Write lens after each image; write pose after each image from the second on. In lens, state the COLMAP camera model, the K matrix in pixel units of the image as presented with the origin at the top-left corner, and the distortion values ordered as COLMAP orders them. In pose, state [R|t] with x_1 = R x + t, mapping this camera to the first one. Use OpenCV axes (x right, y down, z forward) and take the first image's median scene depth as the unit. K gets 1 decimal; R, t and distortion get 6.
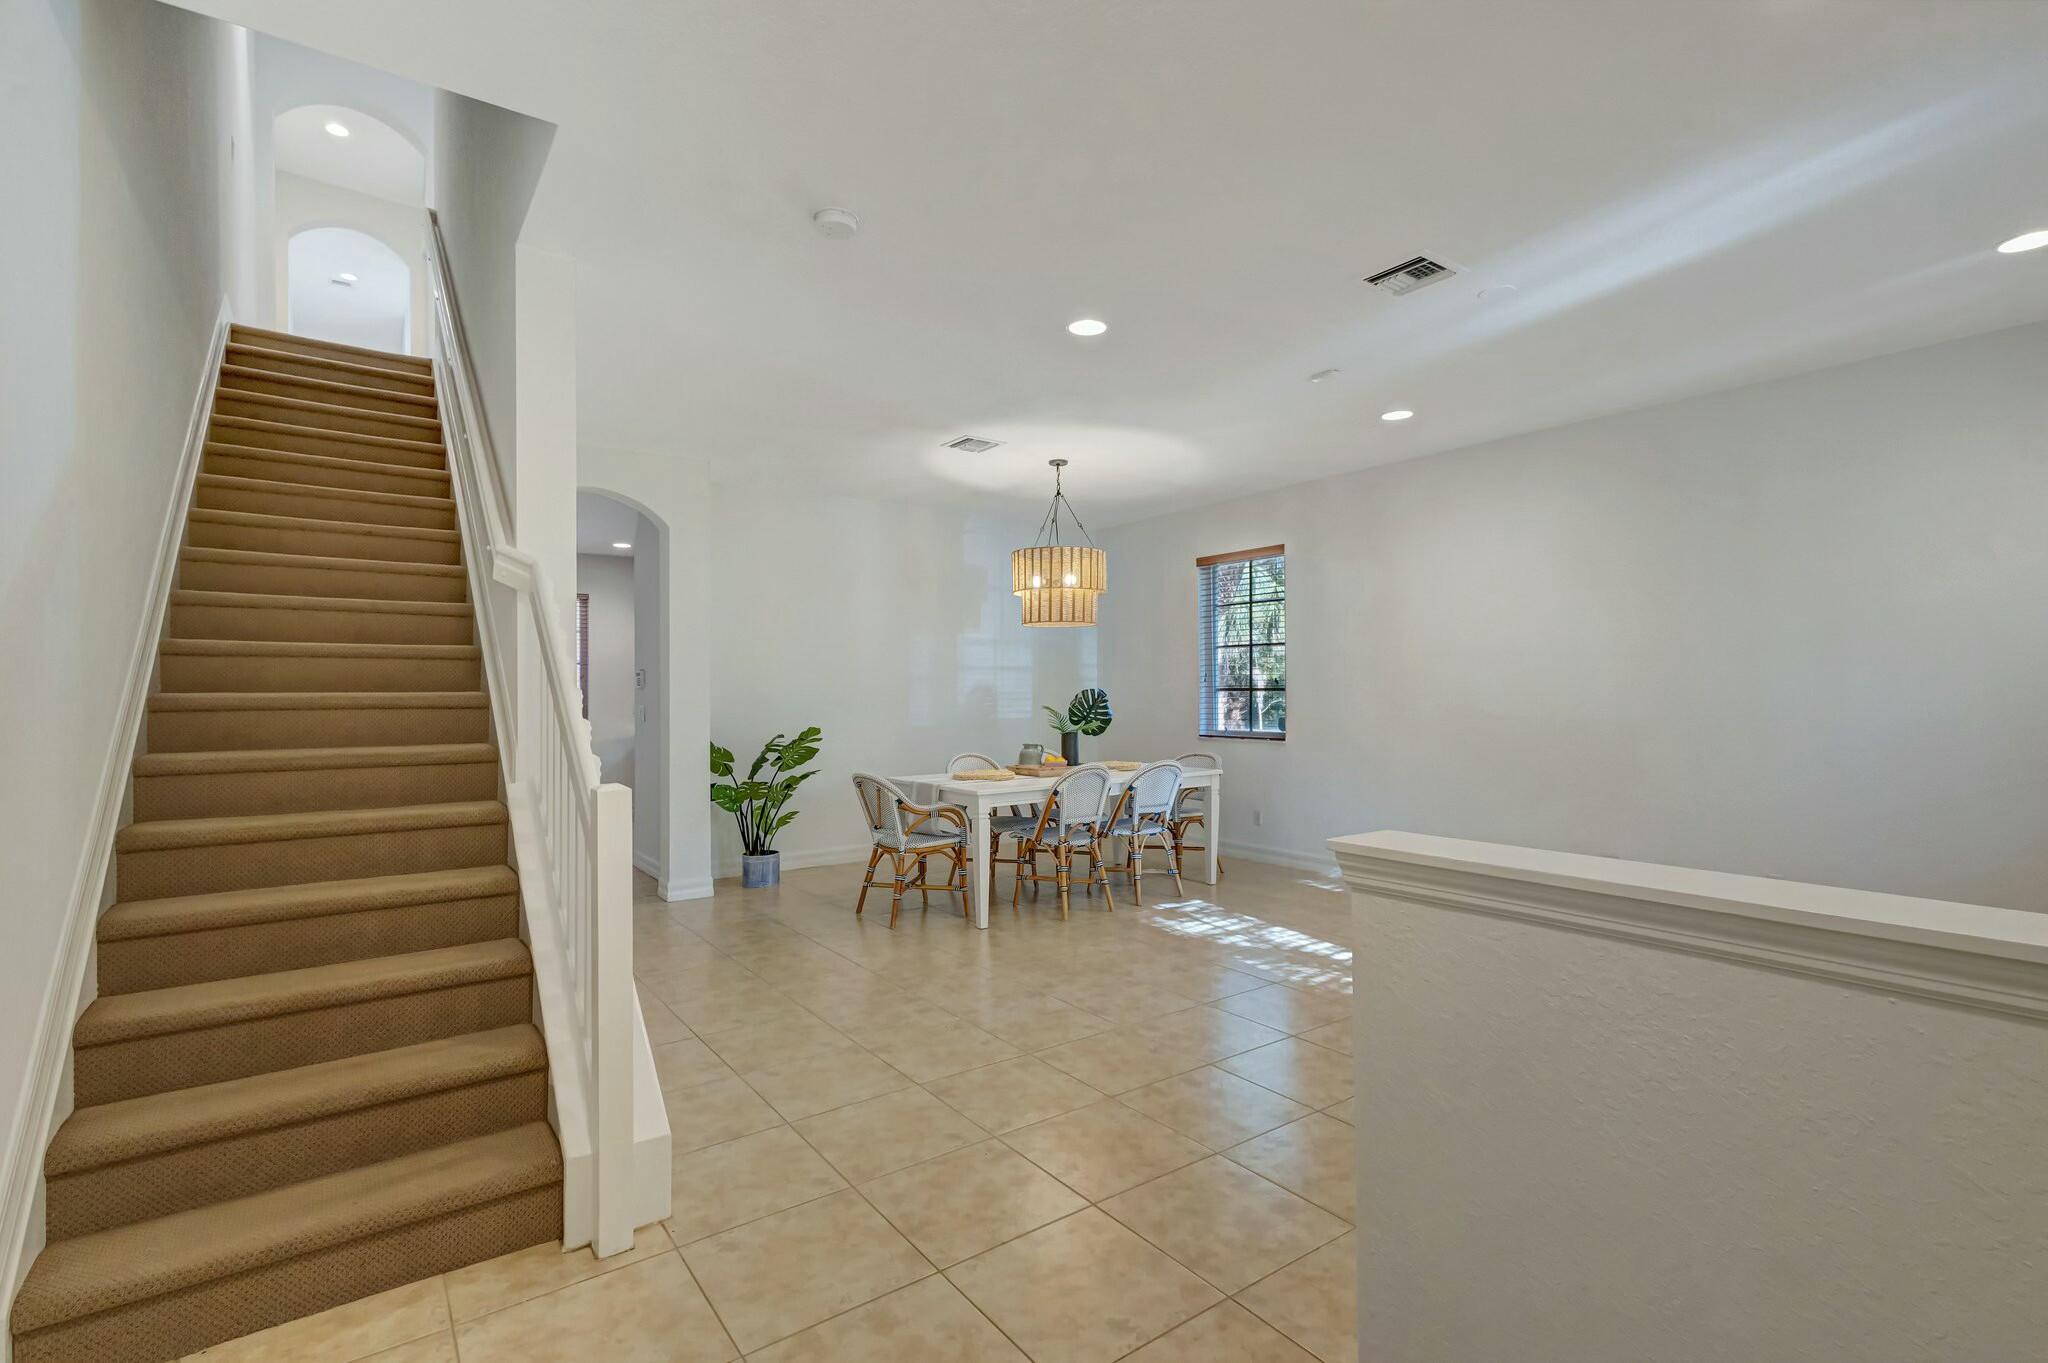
lens RADIAL K [[944.6, 0, 1029.6], [0, 944.6, 680.0], [0, 0, 1]] dist [0.002652, -0.000031]
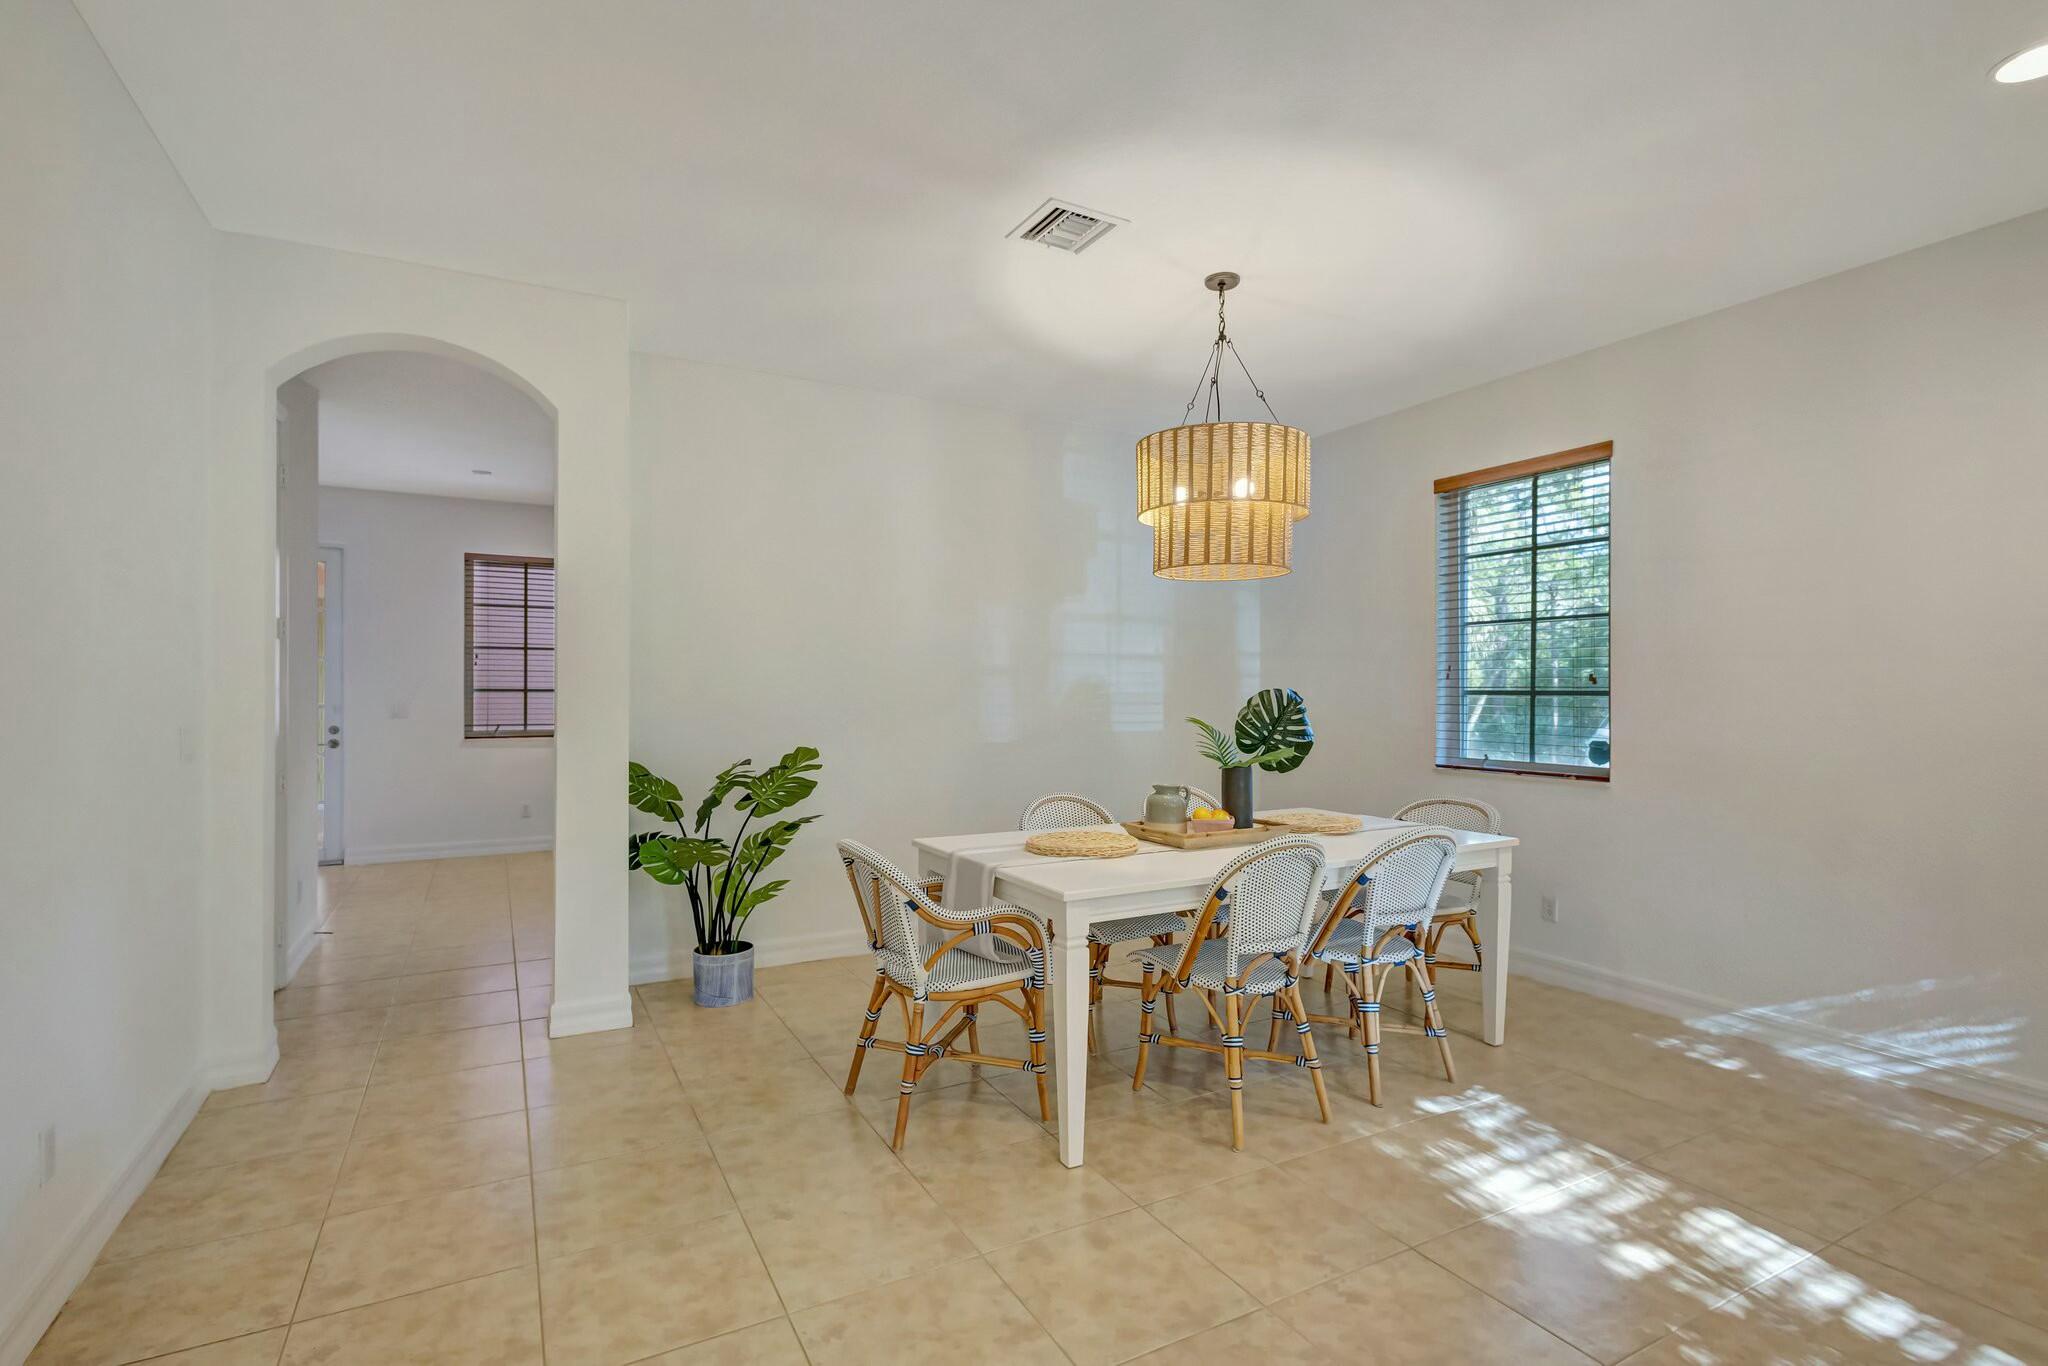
lens RADIAL K [[971.9, 0, 1013.0], [0, 971.9, 686.5], [0, 0, 1]] dist [0.003974, 0.000506]
pose [[0.990614, 0.009555, -0.136358, -0.011755], [-0.008487, 0.999929, 0.008415, 0.004784], [0.136428, -0.007179, 0.990624, 0.429039]]
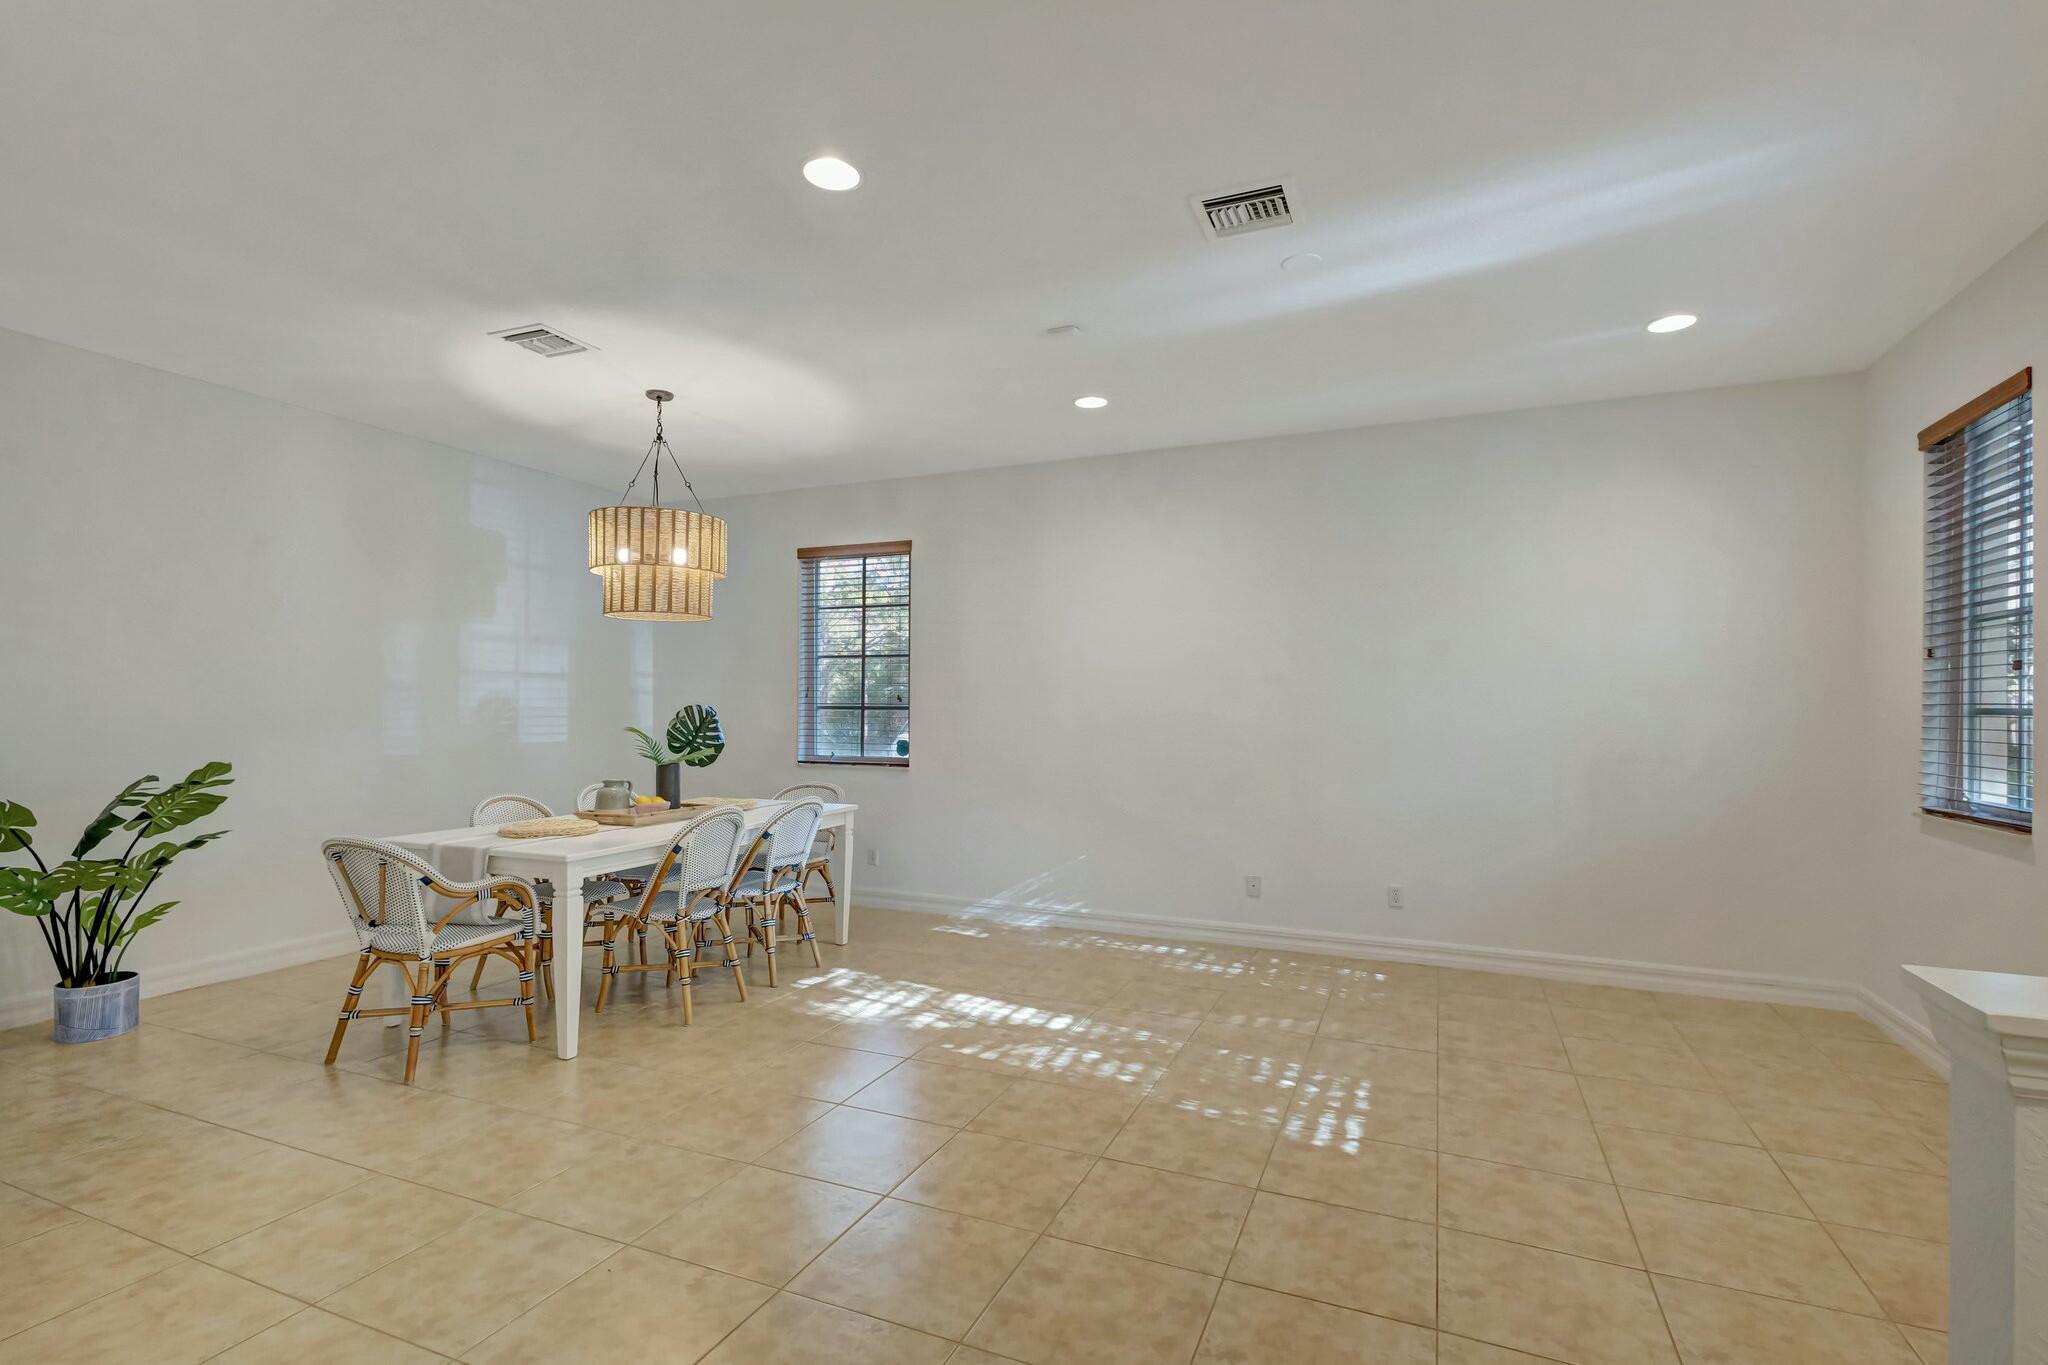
lens RADIAL K [[965.8, 0, 1028.6], [0, 965.8, 707.5], [0, 0, 1]] dist [0.006143, -0.000382]
pose [[0.856984, 0.011626, 0.515212, -0.112170], [-0.017535, 0.999824, 0.006606, 0.001941], [-0.515045, -0.014696, 0.857037, 0.213611]]
